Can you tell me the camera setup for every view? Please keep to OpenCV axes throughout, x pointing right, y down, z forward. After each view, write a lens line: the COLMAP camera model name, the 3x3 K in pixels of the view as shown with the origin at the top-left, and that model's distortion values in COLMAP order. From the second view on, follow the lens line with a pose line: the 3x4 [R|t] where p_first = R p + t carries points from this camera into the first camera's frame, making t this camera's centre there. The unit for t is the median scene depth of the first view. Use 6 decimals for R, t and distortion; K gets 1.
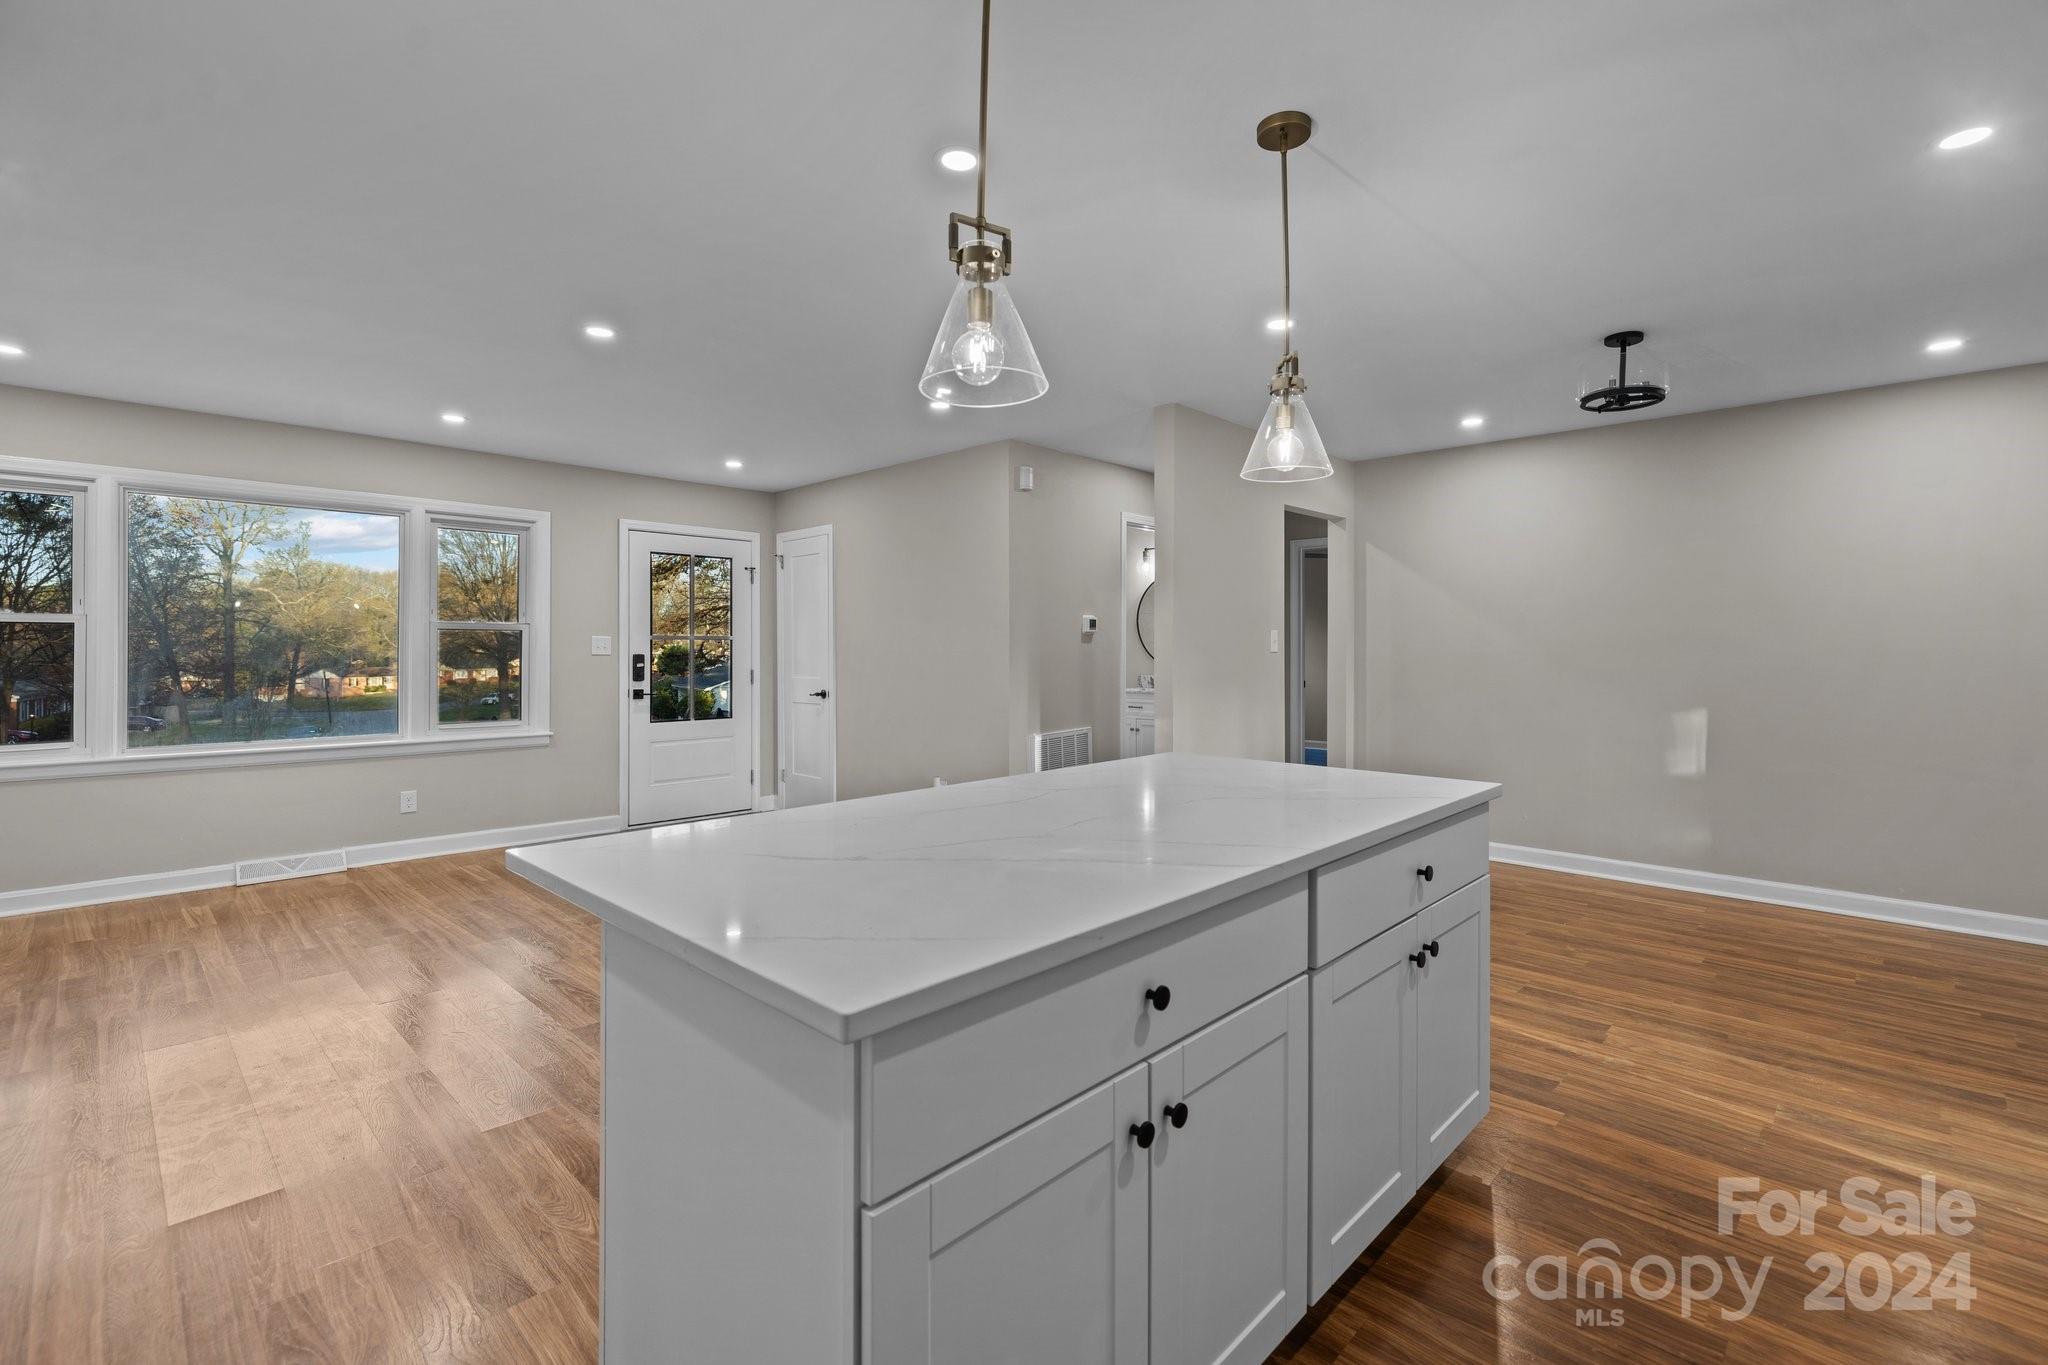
lens RADIAL K [[907.3, 0, 1031.2], [0, 907.3, 651.3], [0, 0, 1]] dist [-0.000262, -0.000121]
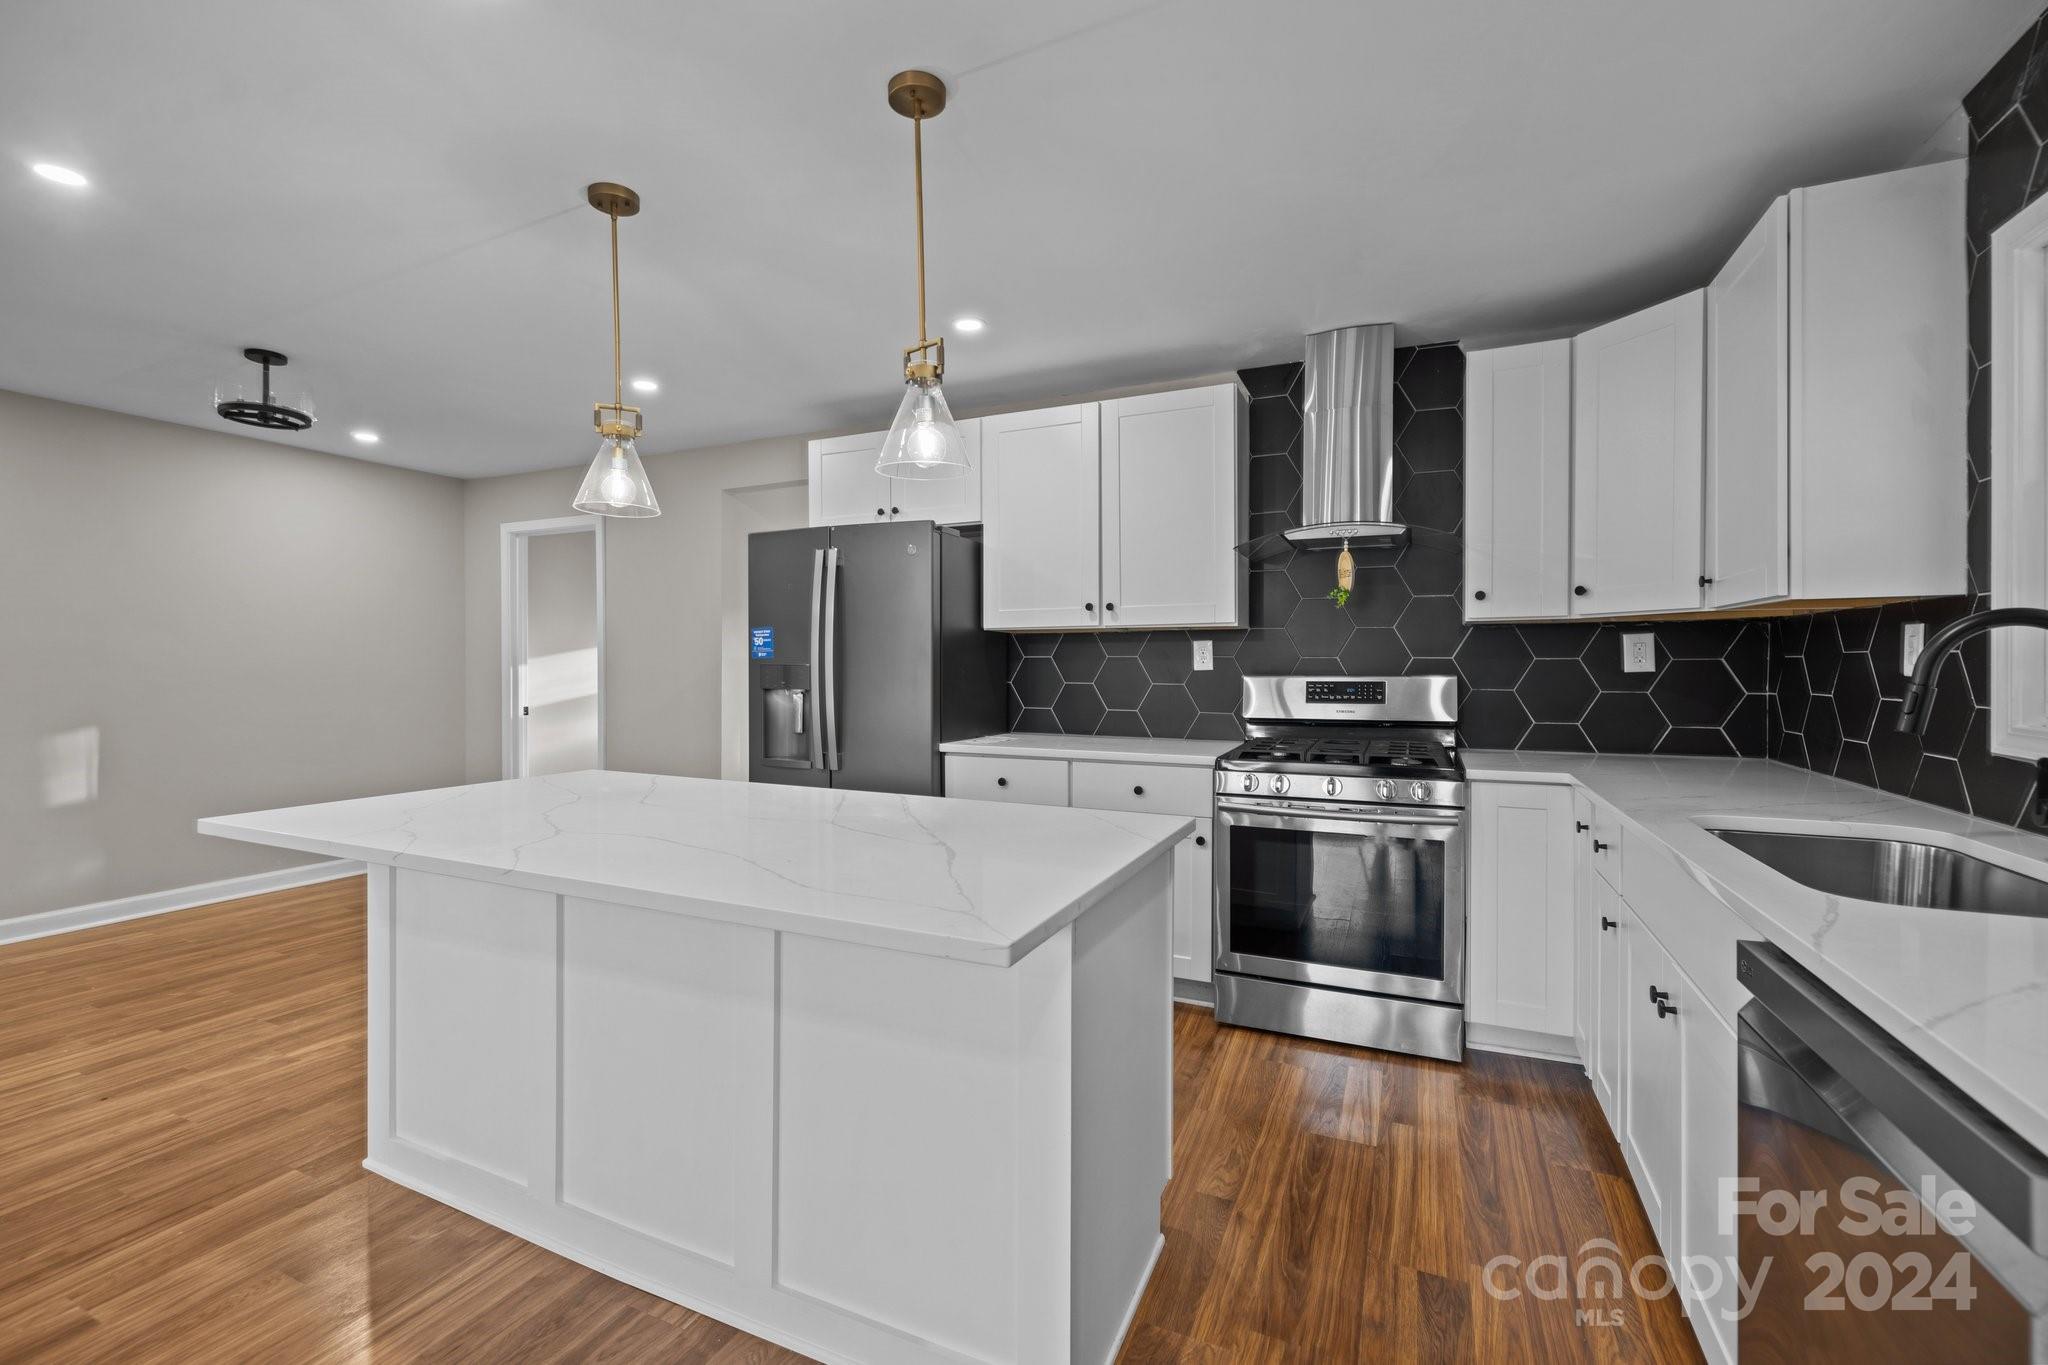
lens RADIAL K [[869.9, 0, 1024.0], [0, 869.9, 682.5], [0, 0, 1]] dist [0.000641, 0.000092]
pose [[-0.335015, -0.020760, 0.941984, -0.396832], [0.000274, 0.999755, 0.022130, -0.001814], [-0.942213, 0.007672, -0.334928, 0.389640]]
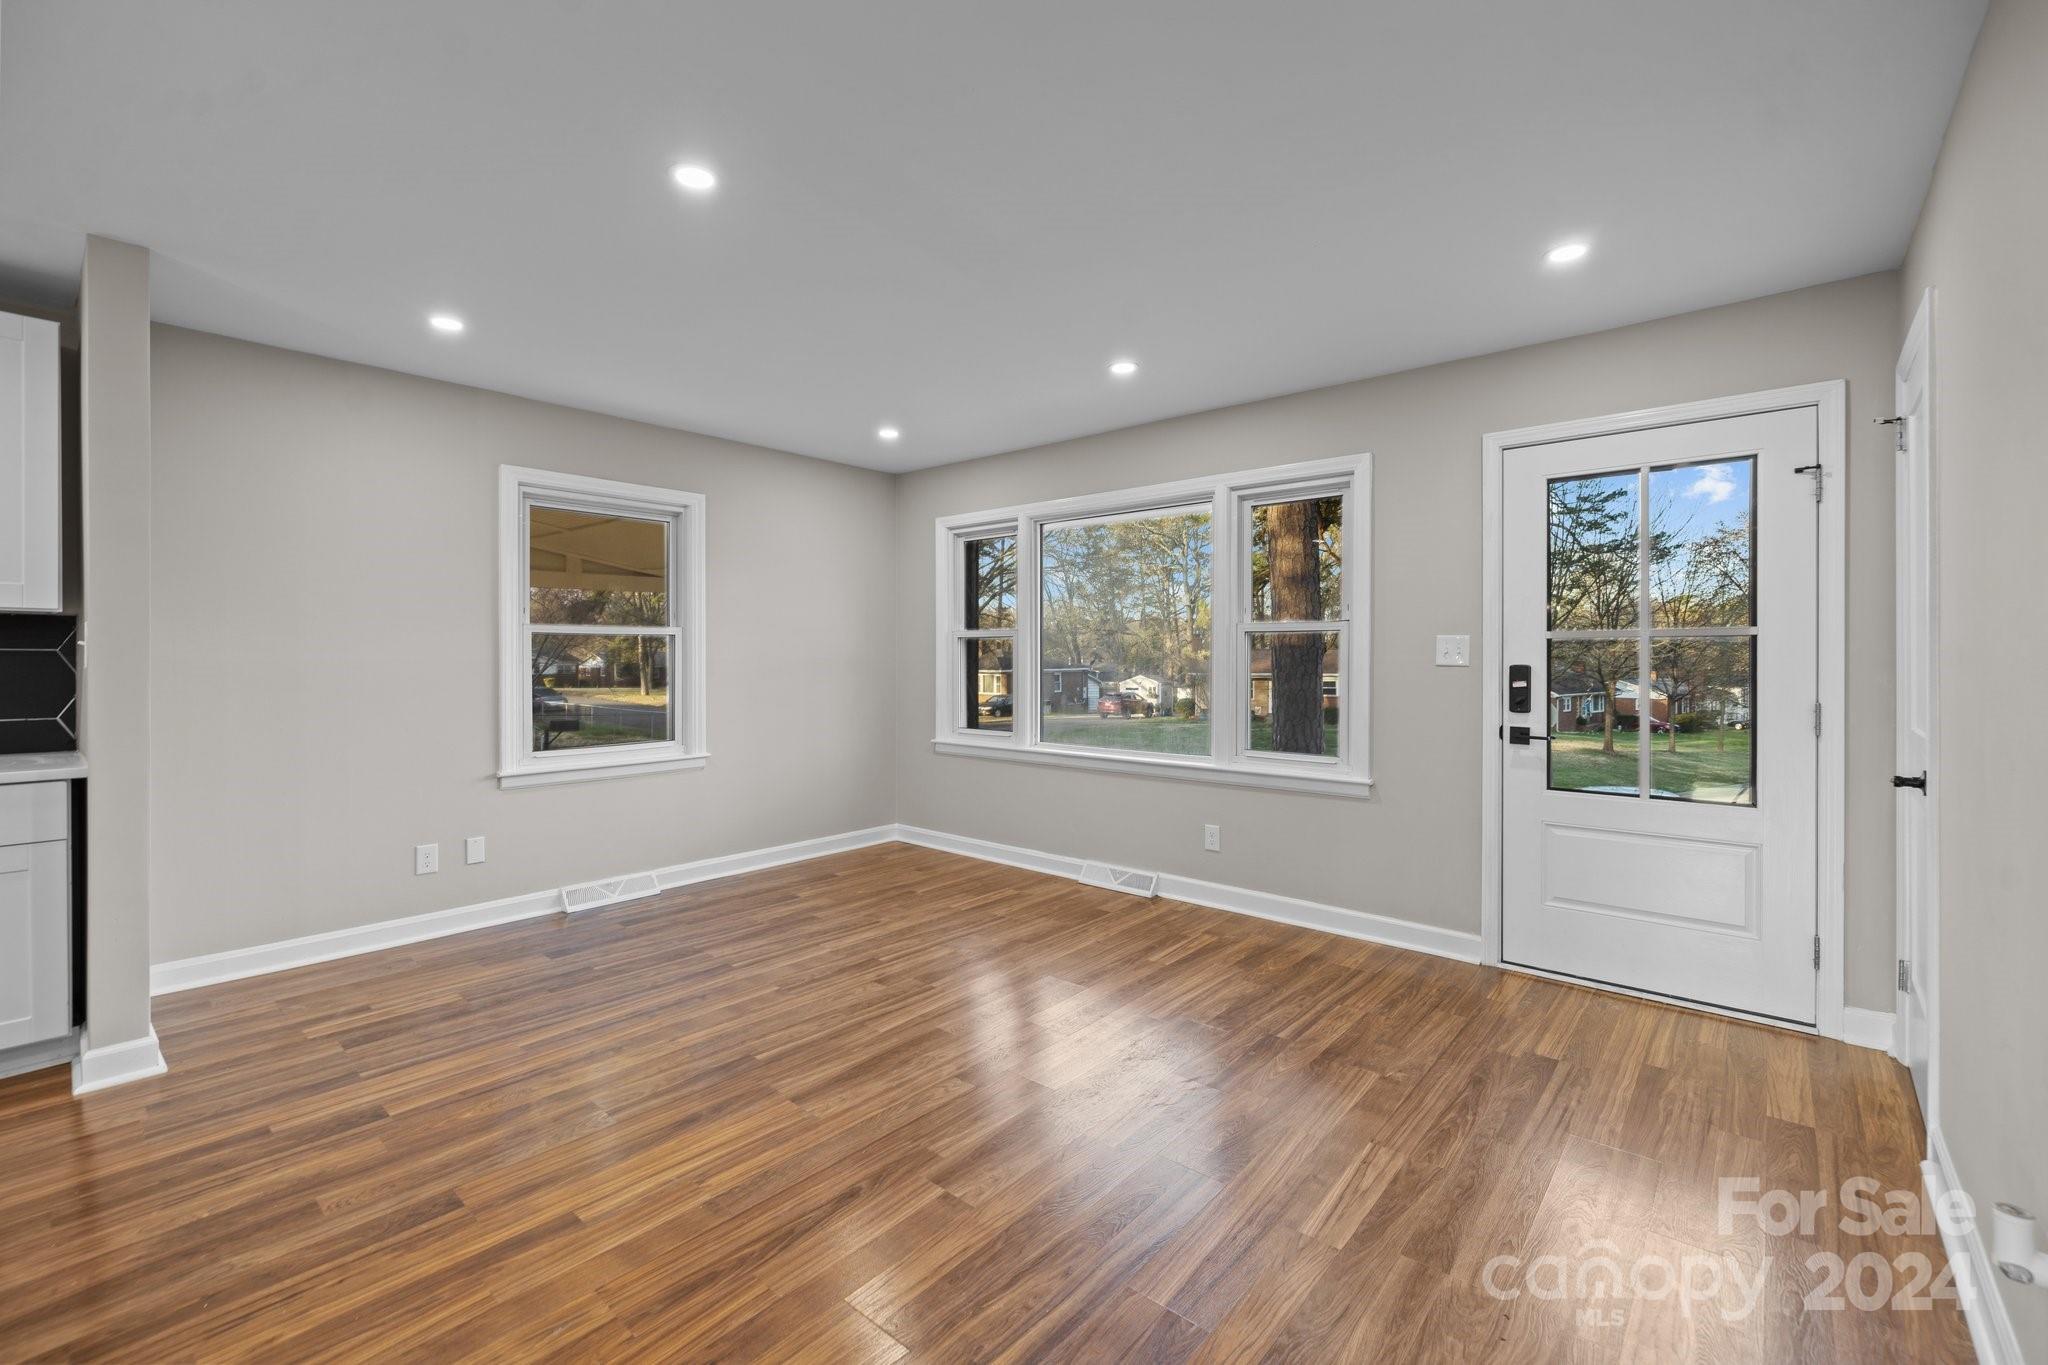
lens RADIAL K [[864.4, 0, 1019.4], [0, 864.4, 664.0], [0, 0, 1]] dist [0.001971, 0.000158]
pose [[0.051714, 0.006838, -0.998639, 0.119590], [0.000898, 0.999976, 0.006894, -0.002044], [0.998662, -0.001254, 0.051707, 0.866709]]
